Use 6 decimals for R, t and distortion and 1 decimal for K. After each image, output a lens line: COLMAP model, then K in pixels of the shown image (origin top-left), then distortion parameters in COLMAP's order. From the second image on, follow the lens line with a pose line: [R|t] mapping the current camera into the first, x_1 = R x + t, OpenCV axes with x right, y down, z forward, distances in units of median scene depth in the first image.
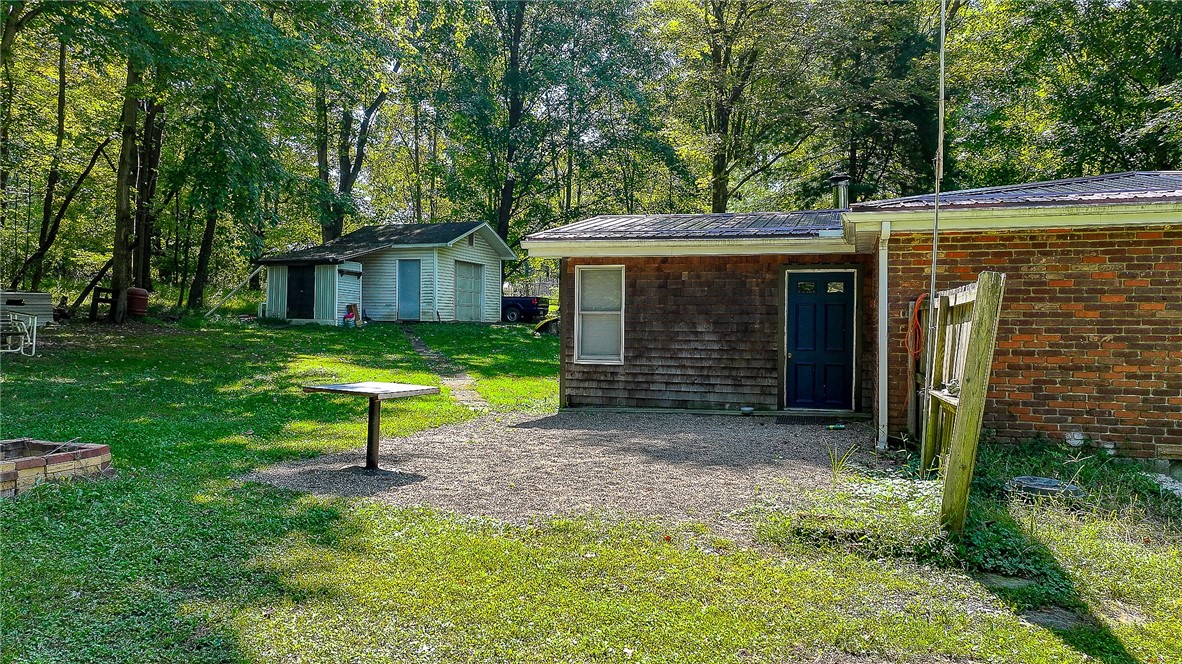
lens RADIAL K [[819.8, 0, 595.6], [0, 819.8, 332.3], [0, 0, 1]] dist [-0.003724, 0.002710]
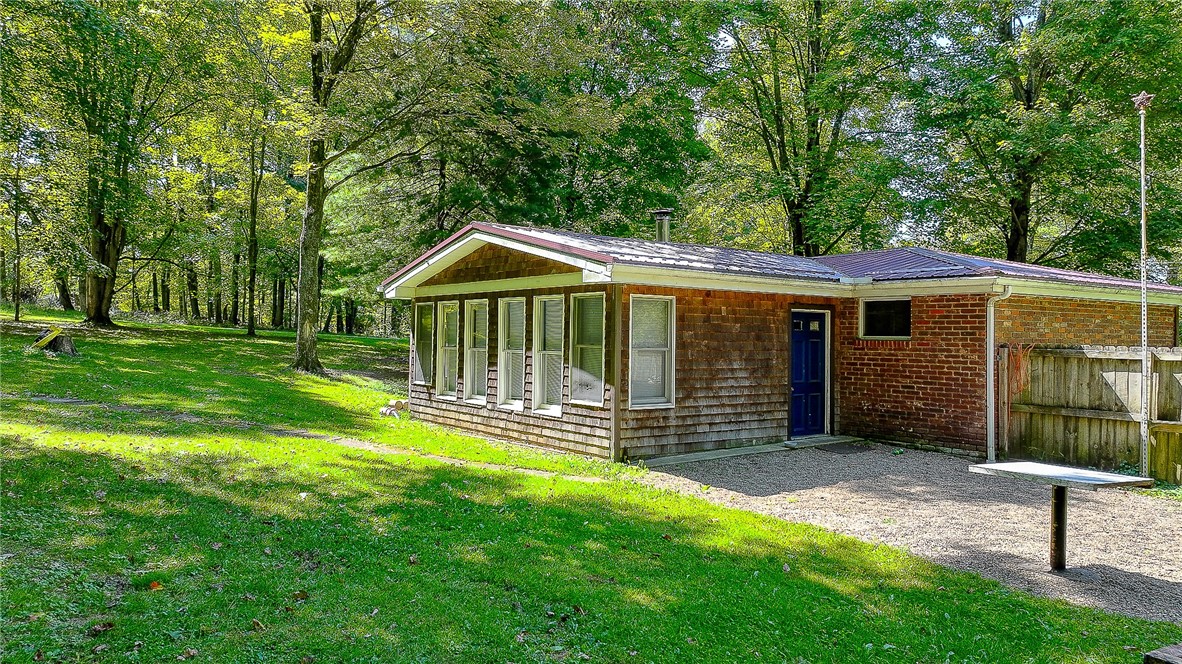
lens RADIAL K [[819.8, 0, 595.6], [0, 819.8, 332.3], [0, 0, 1]] dist [-0.003724, 0.002710]
pose [[0.593351, 0.000336, 0.804943, -0.751558], [-0.006259, 0.999972, 0.004197, -0.046646], [-0.804919, -0.007528, 0.593337, 0.548459]]
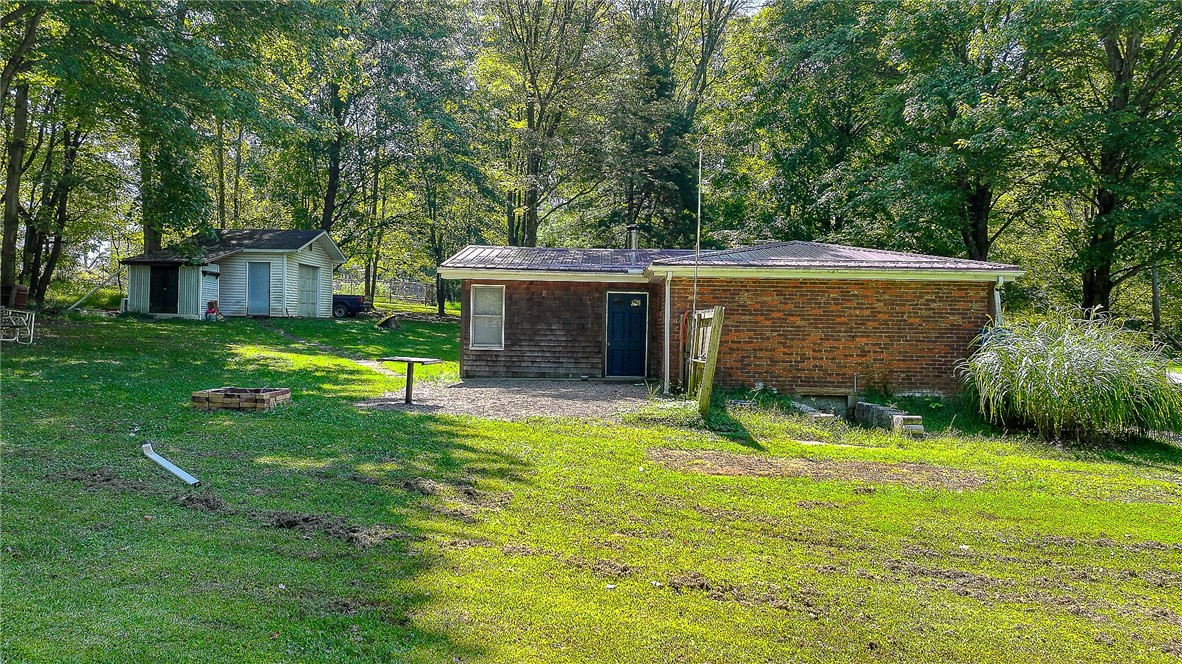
lens RADIAL K [[819.8, 0, 595.6], [0, 819.8, 332.3], [0, 0, 1]] dist [-0.003724, 0.002710]
pose [[0.958431, 0.006616, 0.285248, -0.244035], [-0.008436, 0.999951, 0.005151, -0.003179], [-0.285200, -0.007344, 0.958440, -0.534110]]
